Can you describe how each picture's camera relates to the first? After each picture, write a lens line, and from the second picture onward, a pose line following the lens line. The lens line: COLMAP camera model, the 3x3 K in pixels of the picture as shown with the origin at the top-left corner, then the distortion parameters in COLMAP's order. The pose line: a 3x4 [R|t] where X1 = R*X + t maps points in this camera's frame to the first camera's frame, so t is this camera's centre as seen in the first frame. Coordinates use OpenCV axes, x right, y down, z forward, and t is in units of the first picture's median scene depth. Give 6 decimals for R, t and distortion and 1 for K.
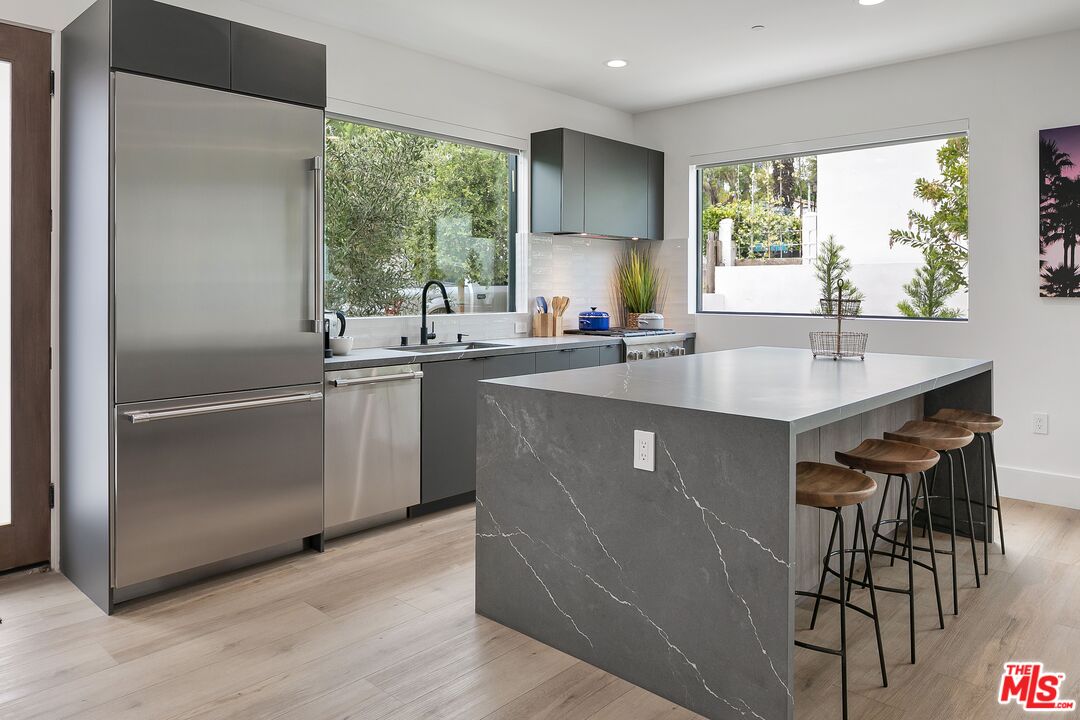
lens RADIAL K [[731.8, 0, 540.3], [0, 731.8, 288.2], [0, 0, 1]] dist [-0.002227, -0.000232]
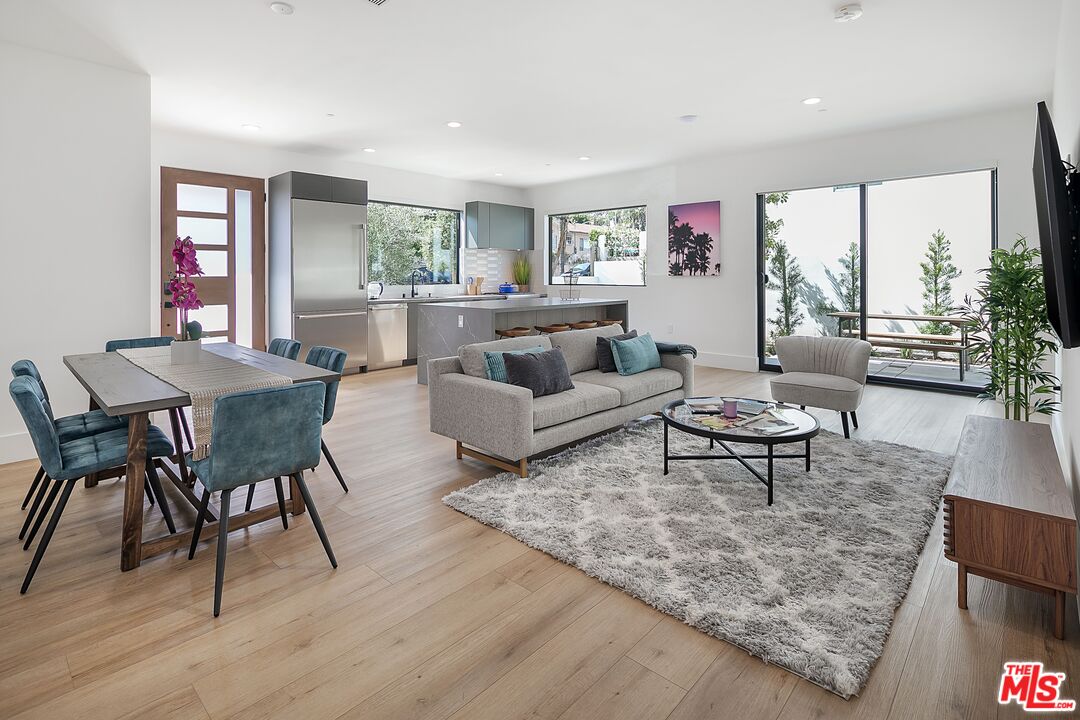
lens RADIAL K [[520.0, 0, 542.3], [0, 520.0, 275.0], [0, 0, 1]] dist [0.000400, -0.000450]
pose [[0.999974, -0.005524, 0.004619, 0.200873], [0.005524, 0.999985, 0.000041, 0.005984], [-0.004619, -0.000015, 0.999989, -0.540776]]
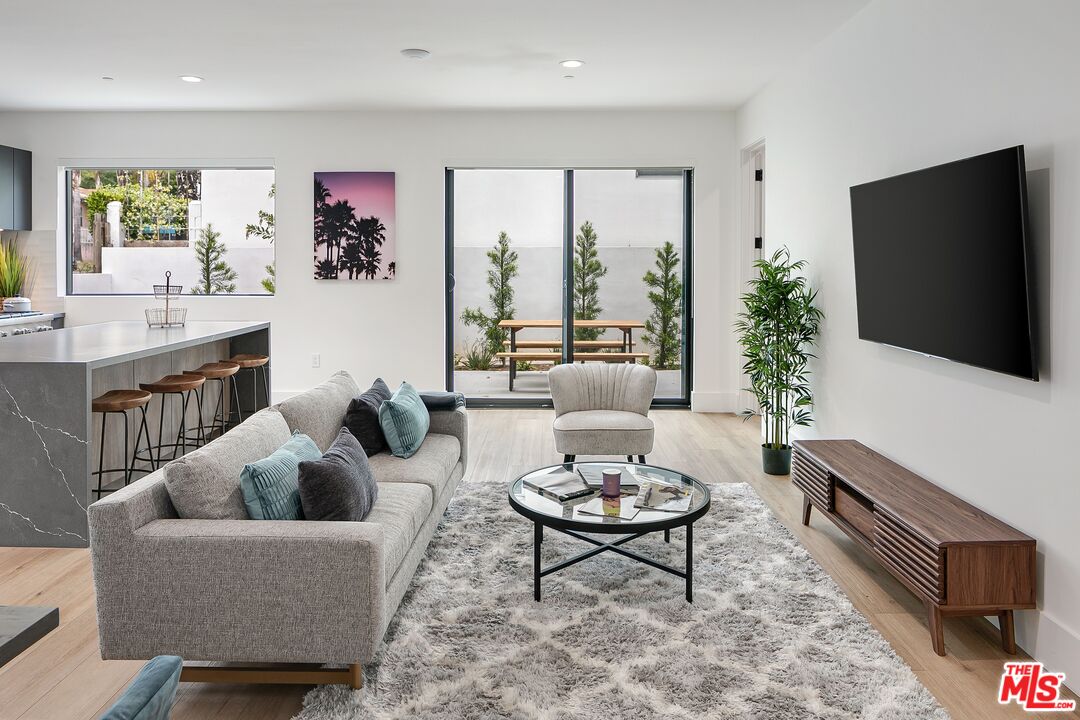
lens RADIAL K [[740.1, 0, 537.3], [0, 740.1, 265.2], [0, 0, 1]] dist [-0.002391, -0.000792]
pose [[0.740005, -0.007421, 0.672560, -0.020078], [0.001630, 0.999956, 0.009240, -0.024640], [-0.672599, -0.005741, 0.739985, -0.375139]]
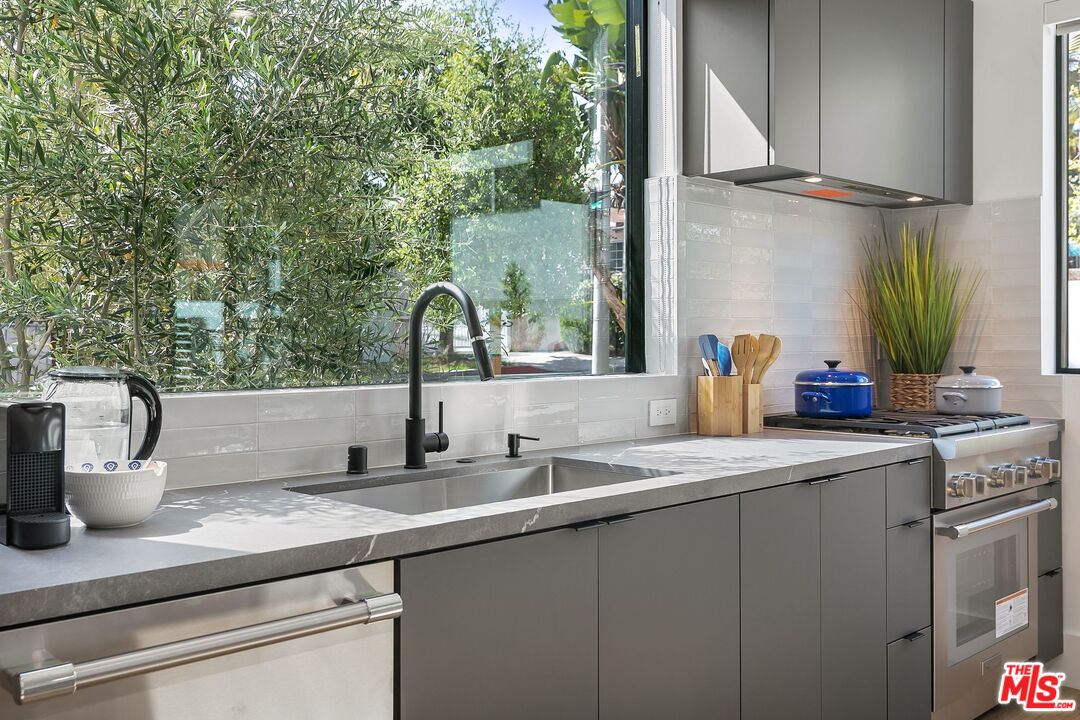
lens RADIAL K [[1011.6, 0, 540.0], [0, 1011.6, 360.0], [0, 0, 1]] dist [-0.002993, -0.000283]
pose [[0.998505, -0.003384, -0.054556, -0.059166], [0.004676, 0.999711, 0.023564, 0.011715], [0.054460, -0.023784, 0.998233, 0.423430]]
